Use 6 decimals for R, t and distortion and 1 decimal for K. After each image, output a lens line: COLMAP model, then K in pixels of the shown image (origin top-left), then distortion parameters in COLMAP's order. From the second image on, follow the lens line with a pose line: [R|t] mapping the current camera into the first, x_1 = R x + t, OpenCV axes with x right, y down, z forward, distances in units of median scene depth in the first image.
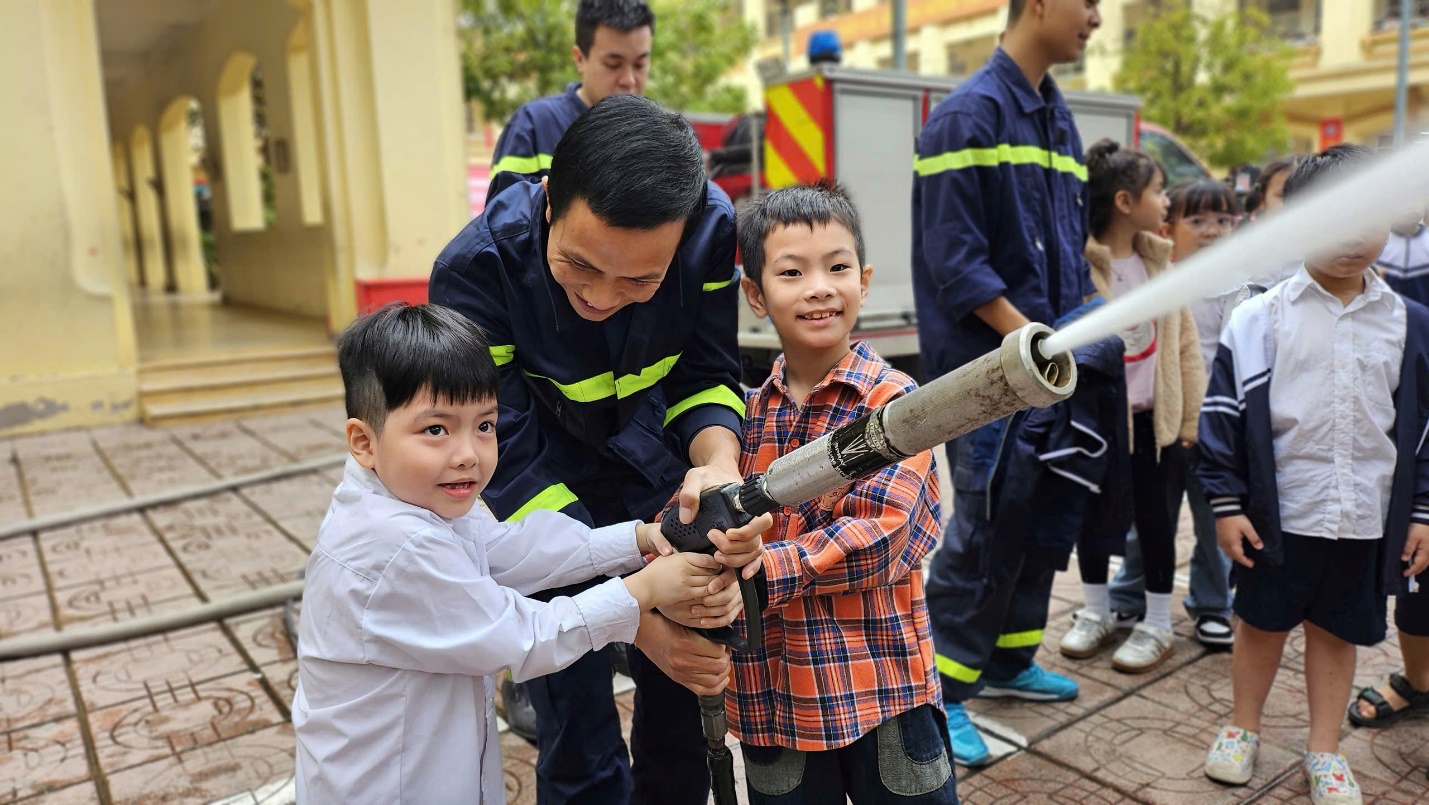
lens RADIAL K [[1001.0, 0, 732.5], [0, 1001.0, 397.9], [0, 0, 1]] dist [0.067765, -0.069631]
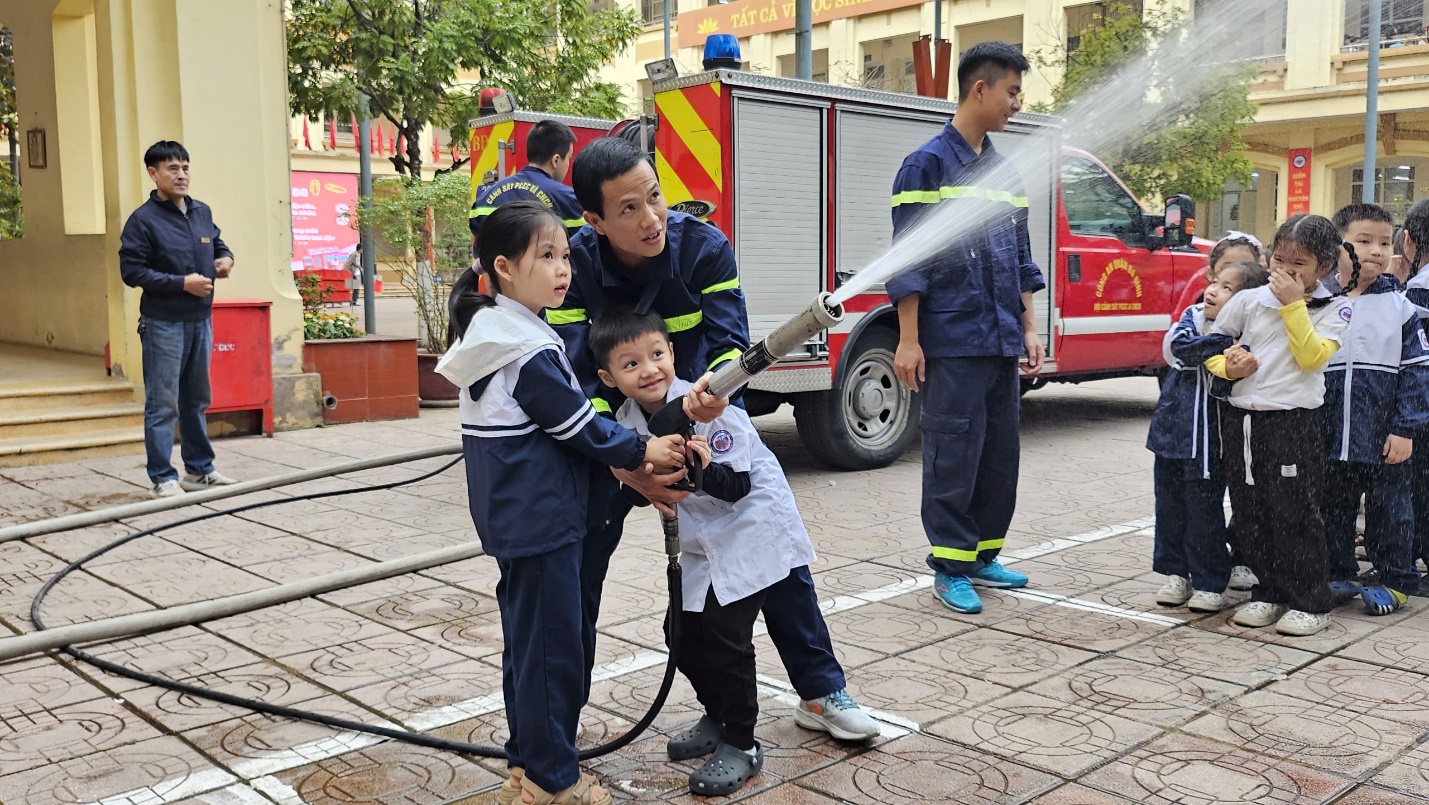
lens RADIAL K [[1285.3, 0, 733.0], [0, 1285.3, 411.5], [0, 0, 1]] dist [0.030368, 0.016492]
pose [[0.994082, 0.010962, 0.108073, -0.015898], [-0.005509, 0.998702, -0.050628, 0.026464], [-0.108488, 0.049733, 0.992853, -0.104325]]
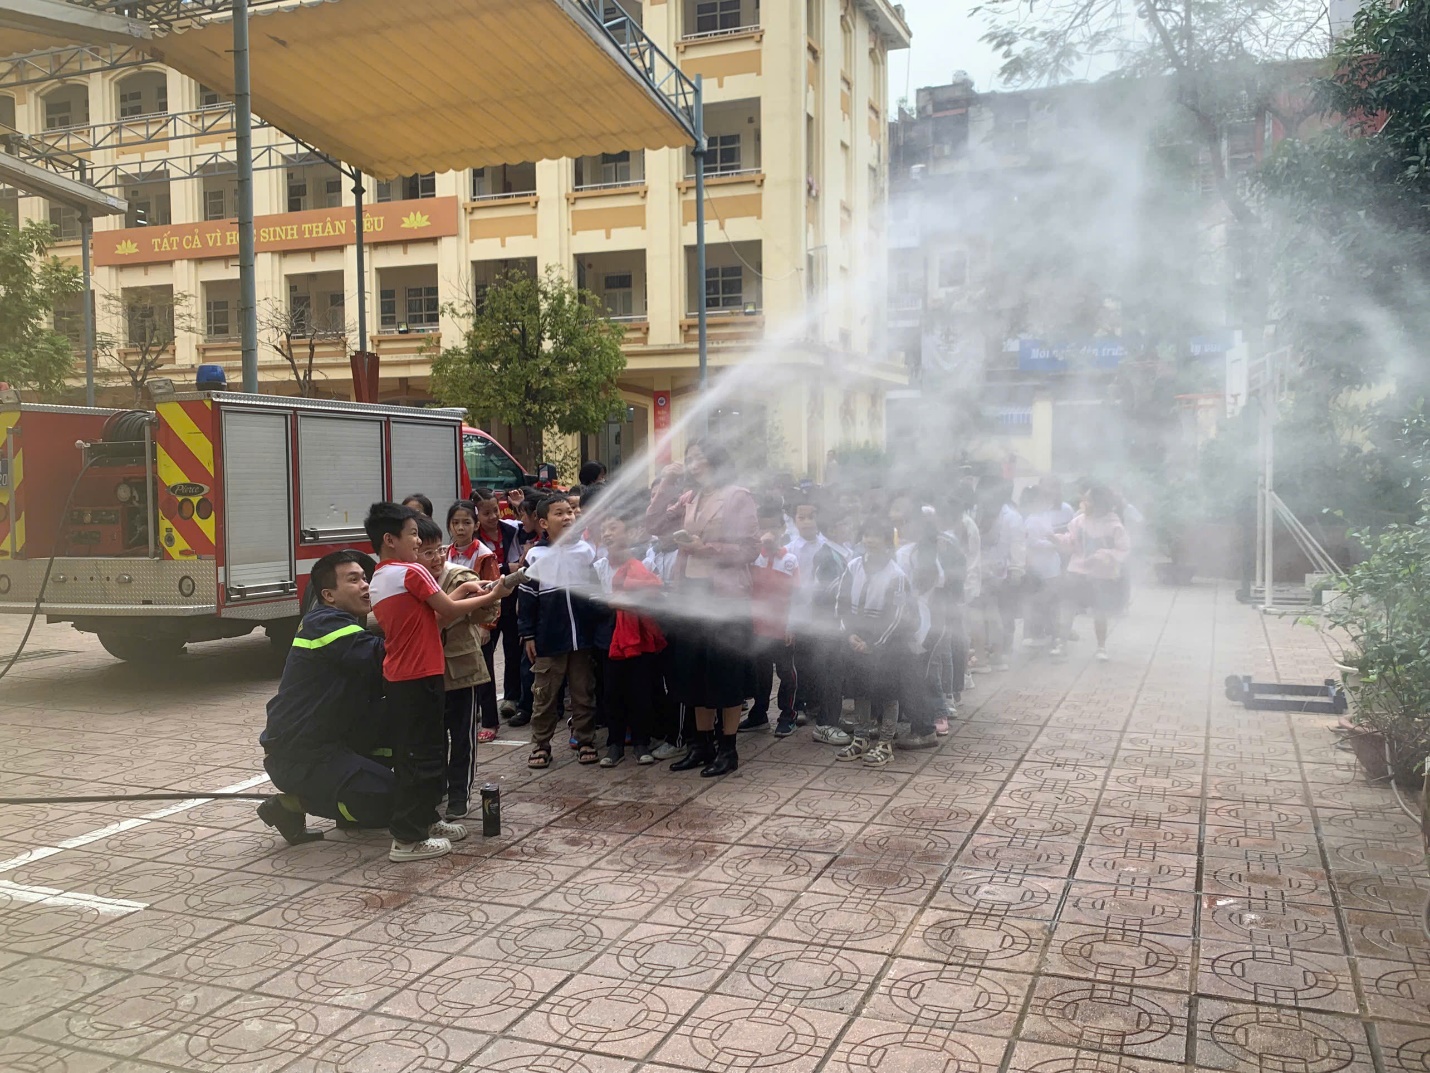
lens RADIAL K [[1214.2, 0, 719.4], [0, 1214.2, 530.9], [0, 0, 1]] dist [0.043007, -0.059489]
pose [[0.855230, -0.005591, 0.518219, -0.116378], [0.066957, 0.992753, -0.099790, 0.028941], [-0.513905, 0.120042, 0.849407, -0.444846]]
